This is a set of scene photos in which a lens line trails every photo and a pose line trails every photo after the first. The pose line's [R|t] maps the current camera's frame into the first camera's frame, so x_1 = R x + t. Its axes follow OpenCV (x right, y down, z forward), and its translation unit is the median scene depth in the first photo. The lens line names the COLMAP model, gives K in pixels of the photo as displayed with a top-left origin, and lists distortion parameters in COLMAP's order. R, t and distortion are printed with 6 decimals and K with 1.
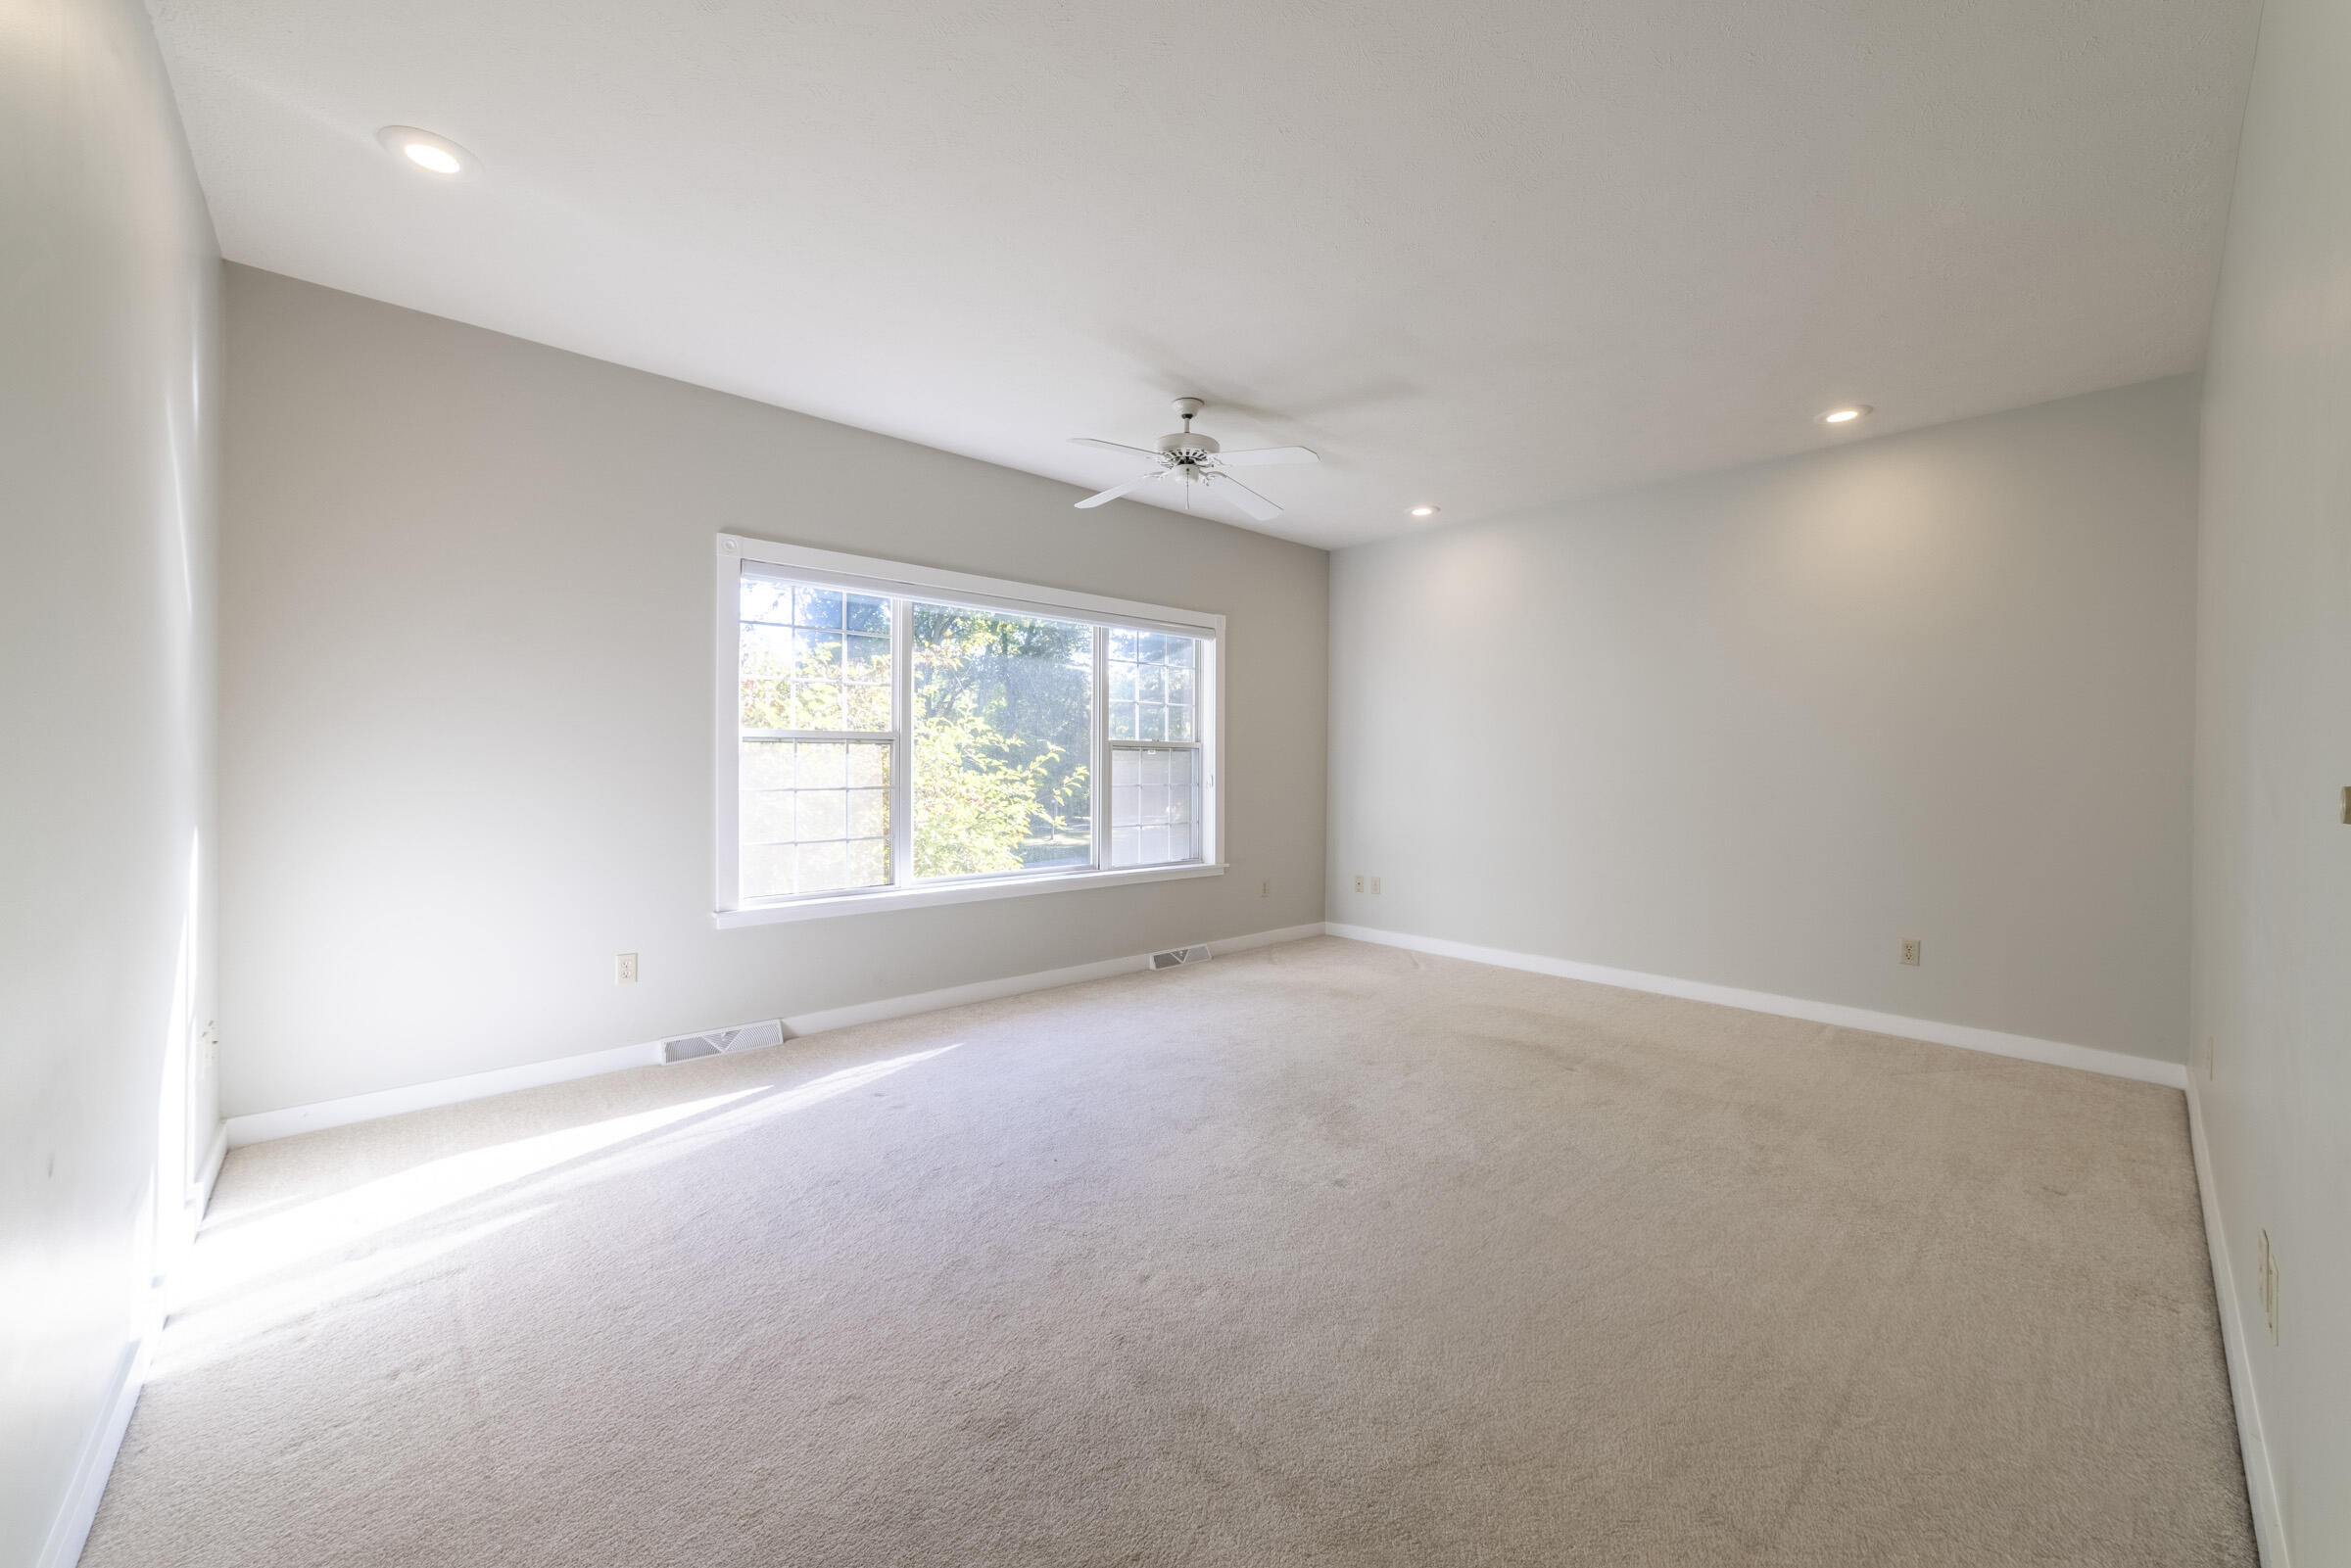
lens RADIAL K [[917.0, 0, 1161.3], [0, 917.0, 763.9], [0, 0, 1]] dist [-0.000246, 0.000007]
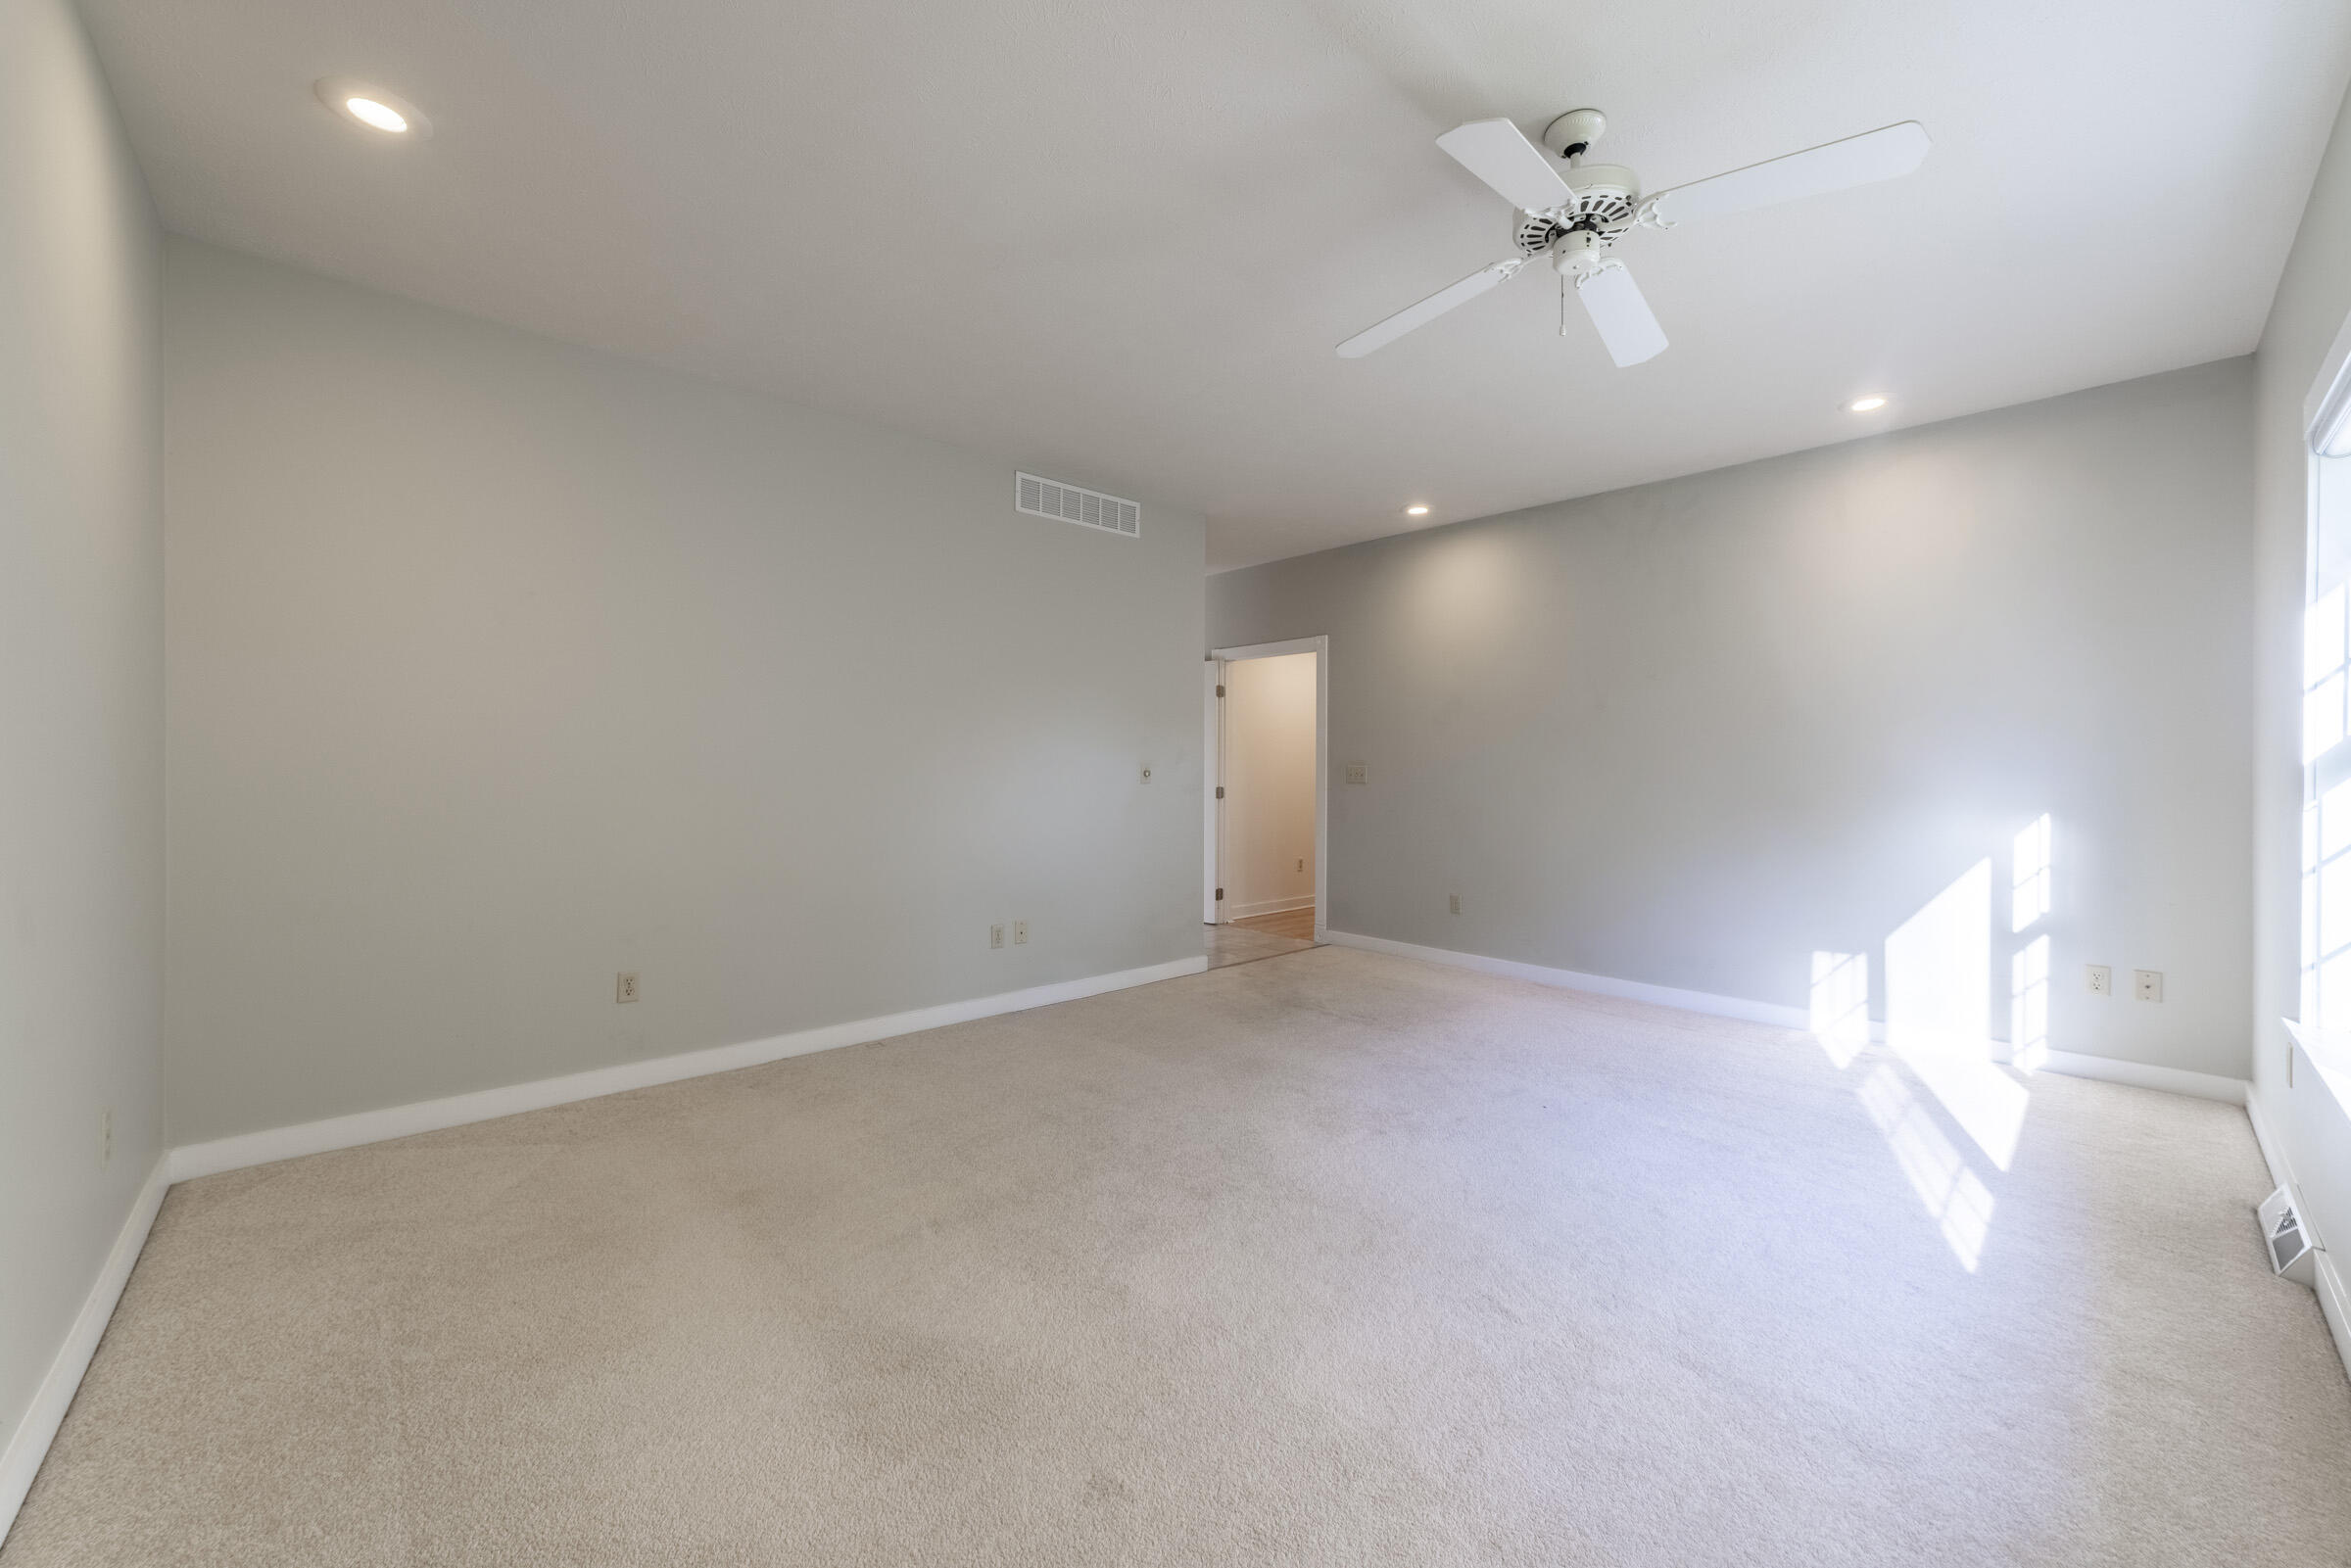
lens RADIAL K [[917.0, 0, 1161.3], [0, 917.0, 763.9], [0, 0, 1]] dist [-0.000246, 0.000007]
pose [[-0.999931, -0.010697, -0.004858, 0.405008], [-0.010748, 0.999887, 0.010509, -0.004966], [0.004745, 0.010560, -0.999933, 2.287741]]
